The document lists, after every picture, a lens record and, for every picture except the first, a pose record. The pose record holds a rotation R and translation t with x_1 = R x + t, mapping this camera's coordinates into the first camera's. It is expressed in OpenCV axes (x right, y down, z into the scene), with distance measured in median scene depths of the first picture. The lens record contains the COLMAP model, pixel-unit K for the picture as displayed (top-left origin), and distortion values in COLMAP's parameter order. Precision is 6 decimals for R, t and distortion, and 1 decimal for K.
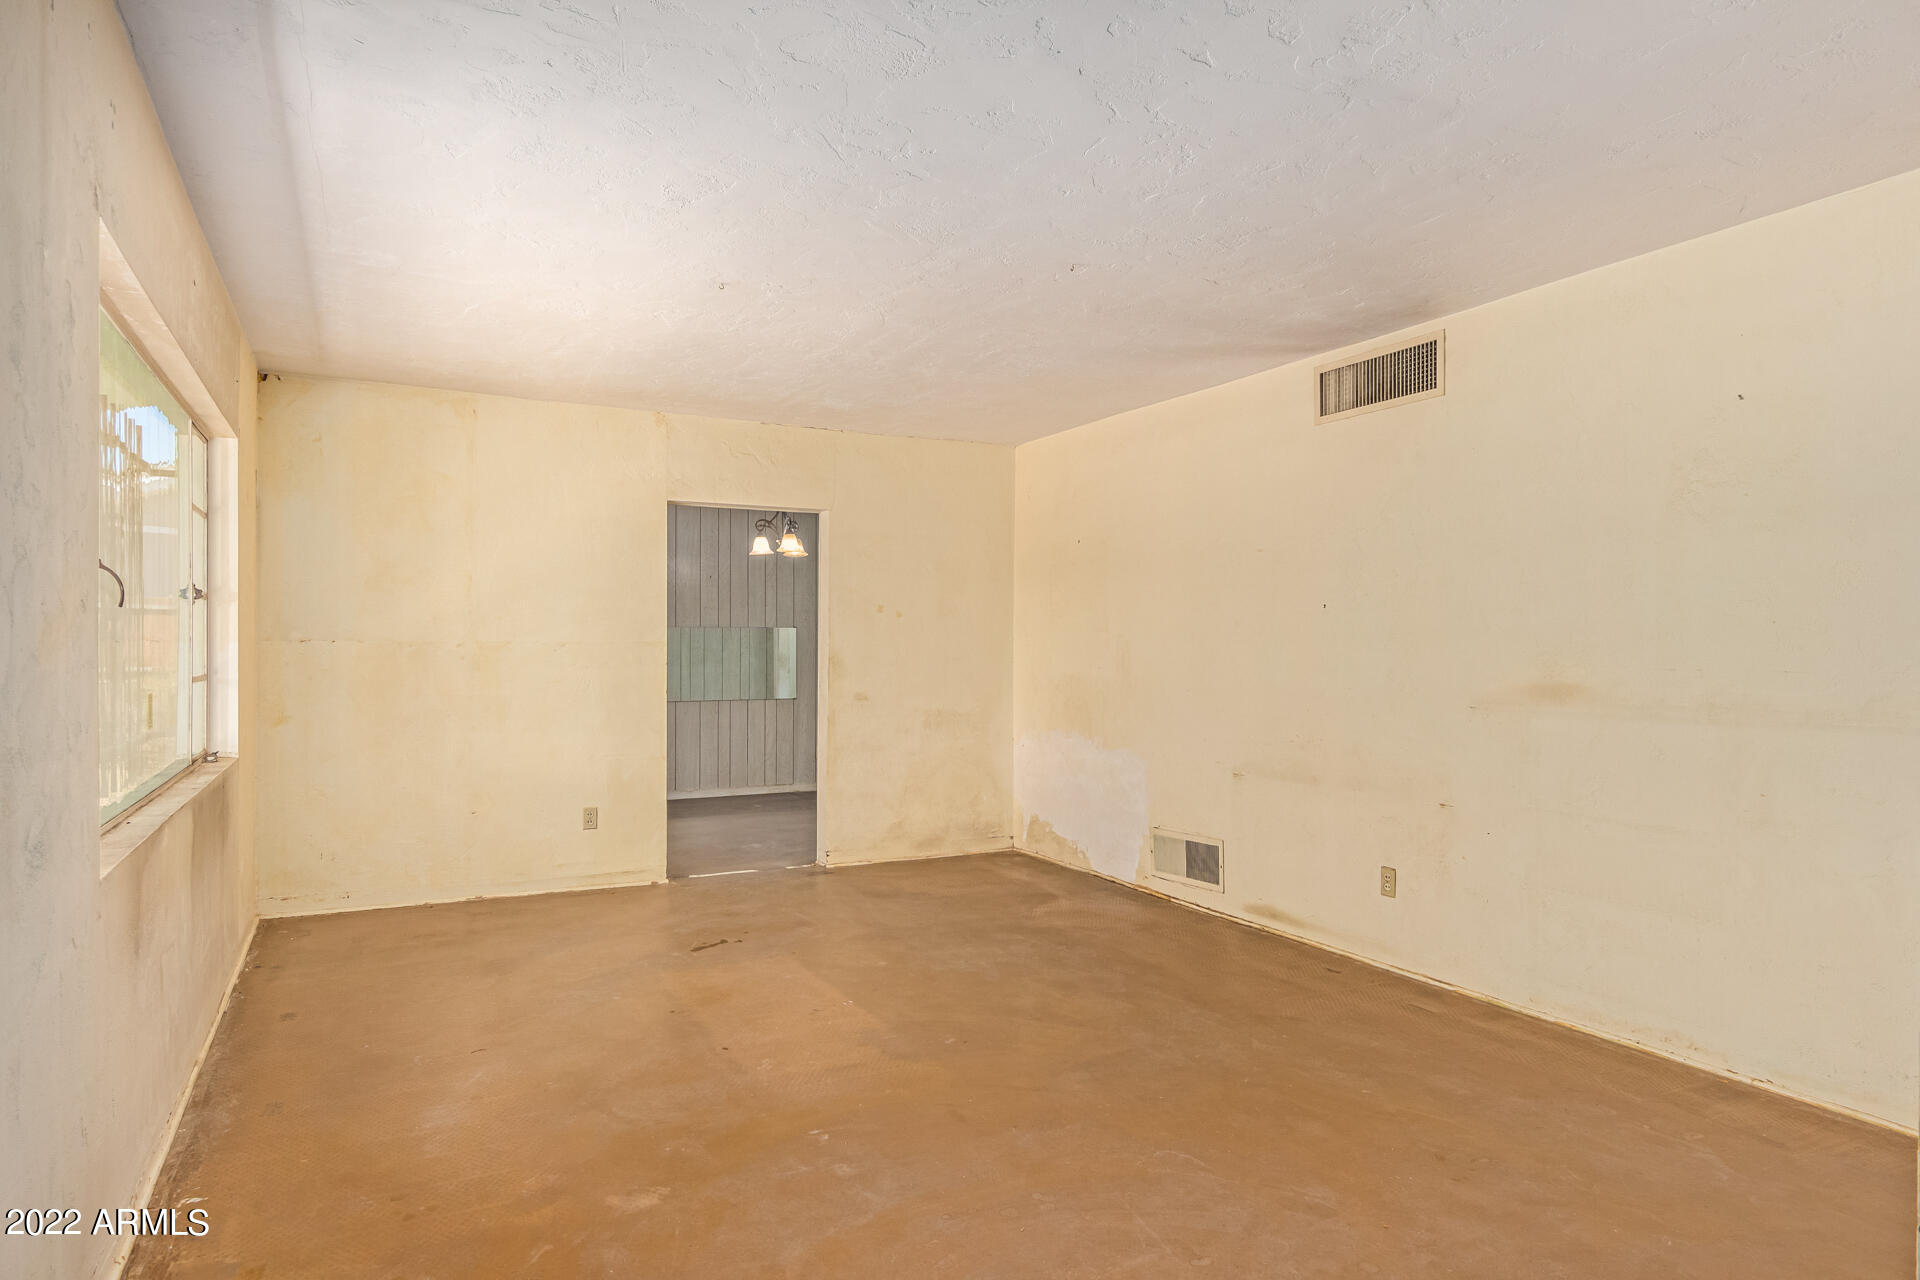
lens RADIAL K [[1143.1, 0, 963.8], [0, 1143.1, 636.7], [0, 0, 1]] dist [0.018236, -0.011636]
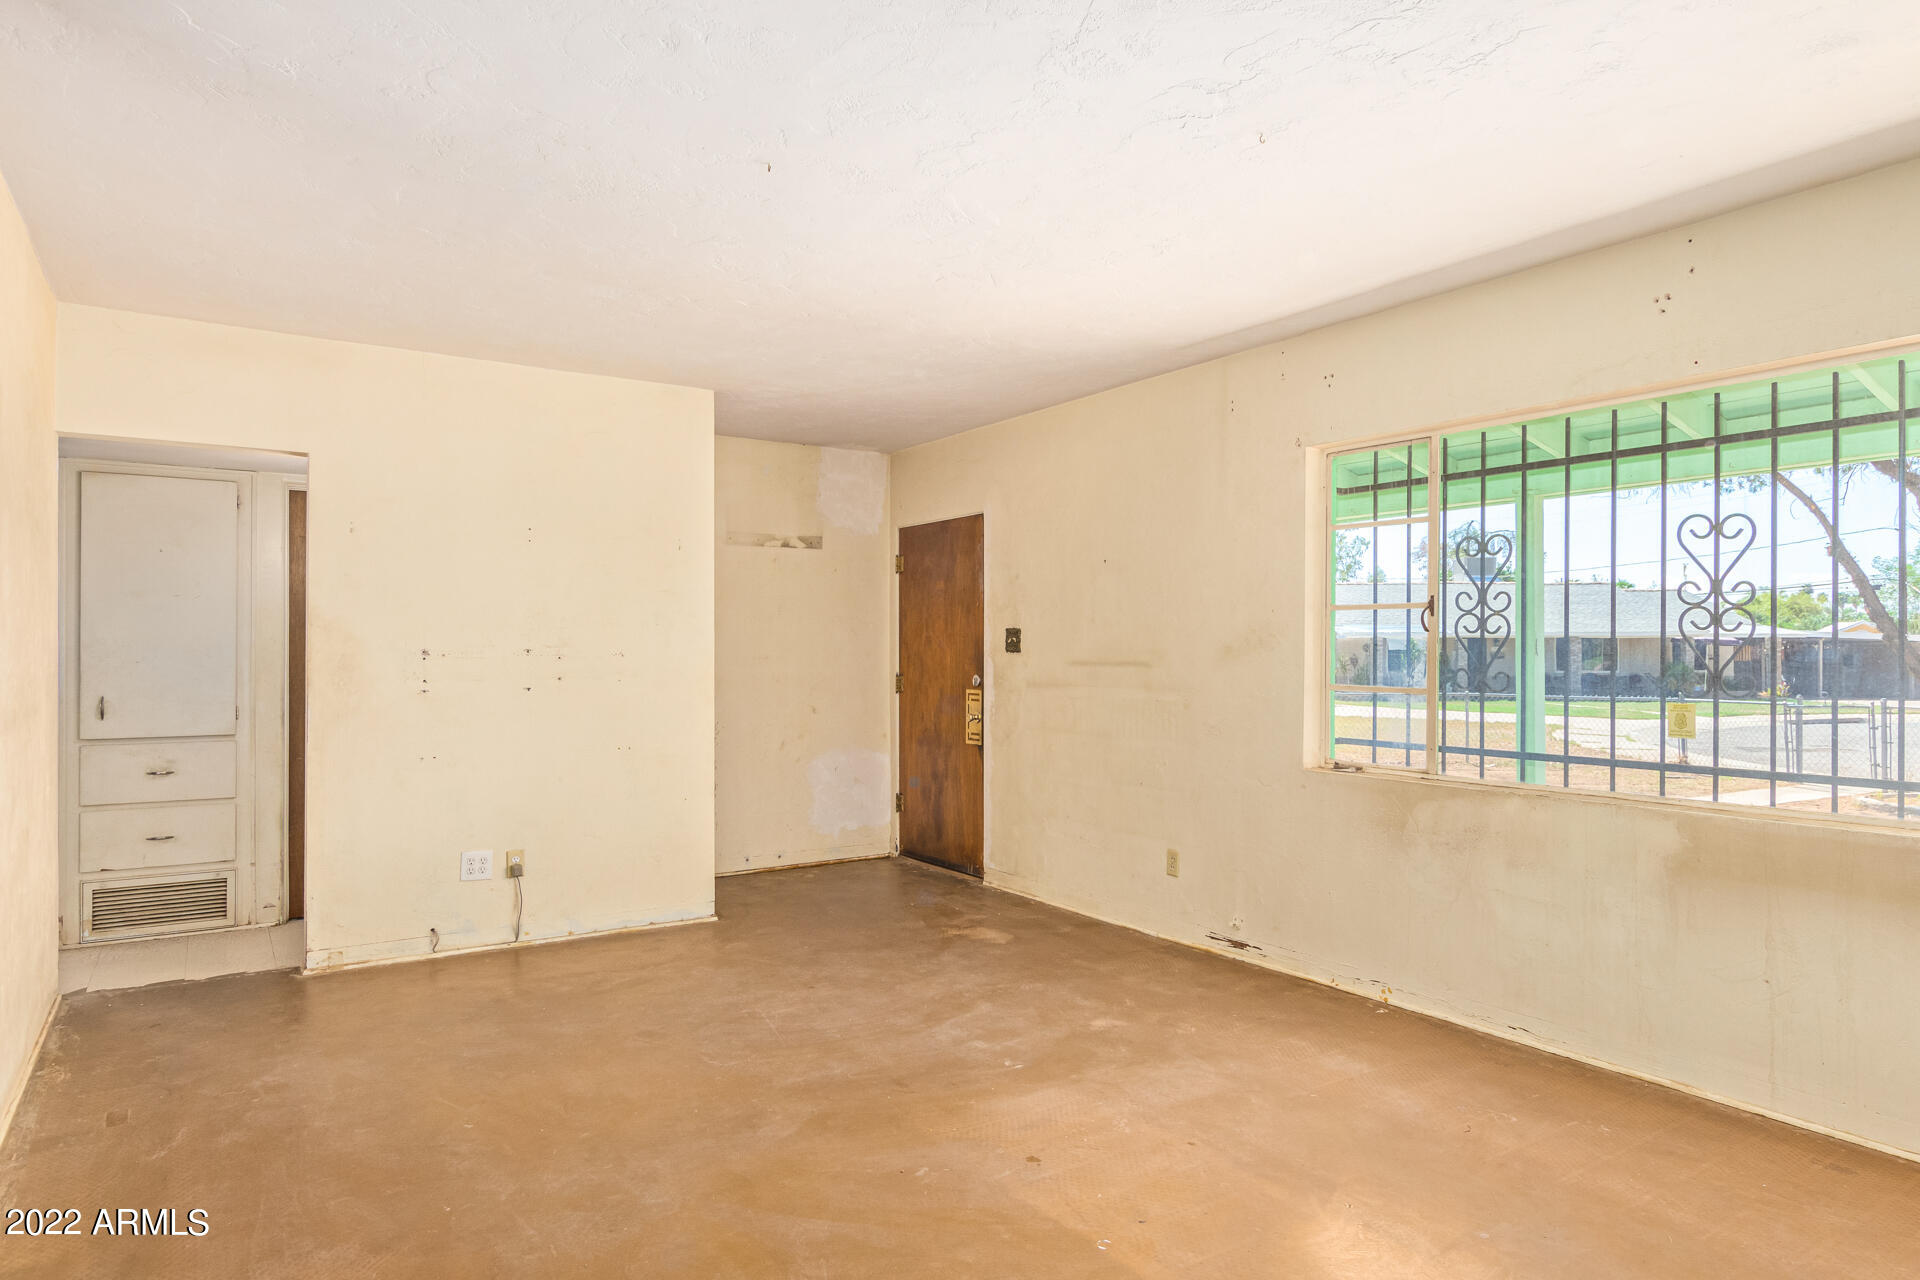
lens RADIAL K [[1143.1, 0, 944.6], [0, 1143.1, 644.2], [0, 0, 1]] dist [0.018236, -0.011636]
pose [[-0.996204, -0.006350, -0.086820, 0.053553], [-0.004755, 0.999816, -0.018560, 0.020433], [0.086922, -0.018077, -0.996051, 2.255045]]
